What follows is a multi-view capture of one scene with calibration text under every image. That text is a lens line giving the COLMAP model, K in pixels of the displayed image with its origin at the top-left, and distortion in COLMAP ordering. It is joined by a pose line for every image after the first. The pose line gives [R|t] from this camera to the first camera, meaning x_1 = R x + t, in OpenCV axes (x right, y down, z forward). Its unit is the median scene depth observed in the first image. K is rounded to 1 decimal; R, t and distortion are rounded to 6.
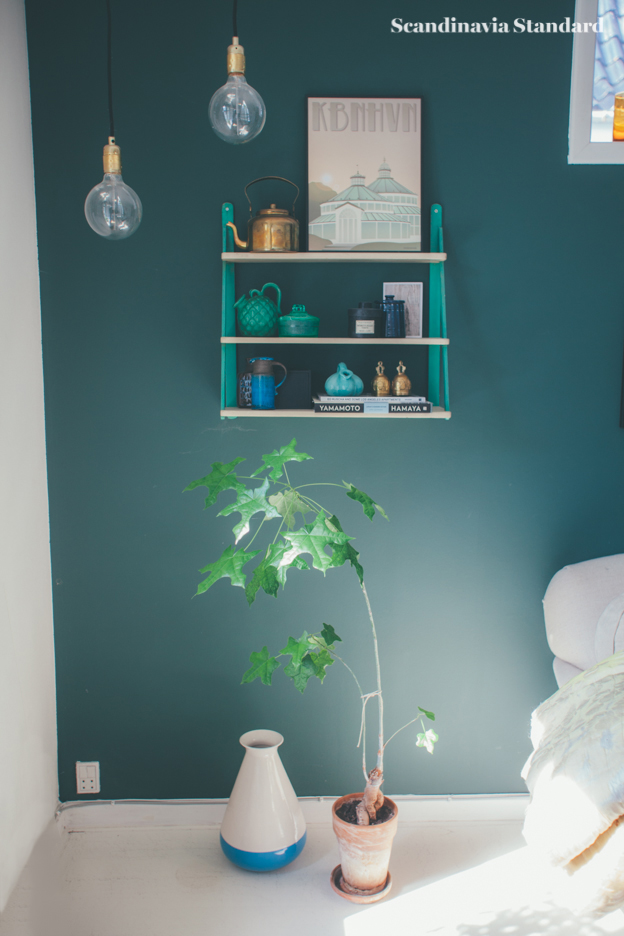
lens RADIAL K [[899.4, 0, 307.8], [0, 899.4, 463.8], [0, 0, 1]] dist [0.012904, 0.000000]
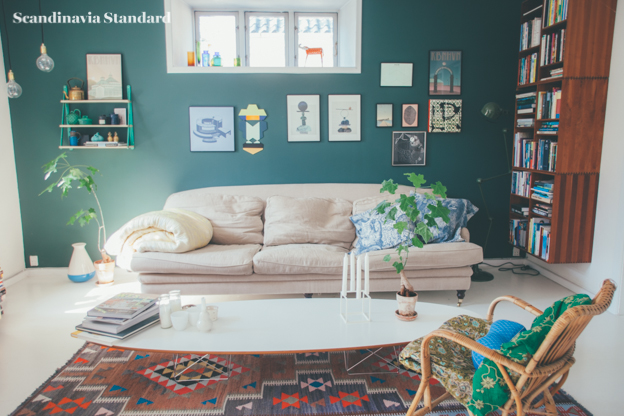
lens RADIAL K [[487.3, 0, 317.9], [0, 487.3, 209.7], [0, 0, 1]] dist [-0.035034, 0.059453]
pose [[0.999715, -0.009976, 0.021680, 0.826227], [0.009603, 0.999805, 0.017281, 0.156353], [-0.021848, -0.017068, 0.999616, -0.858221]]
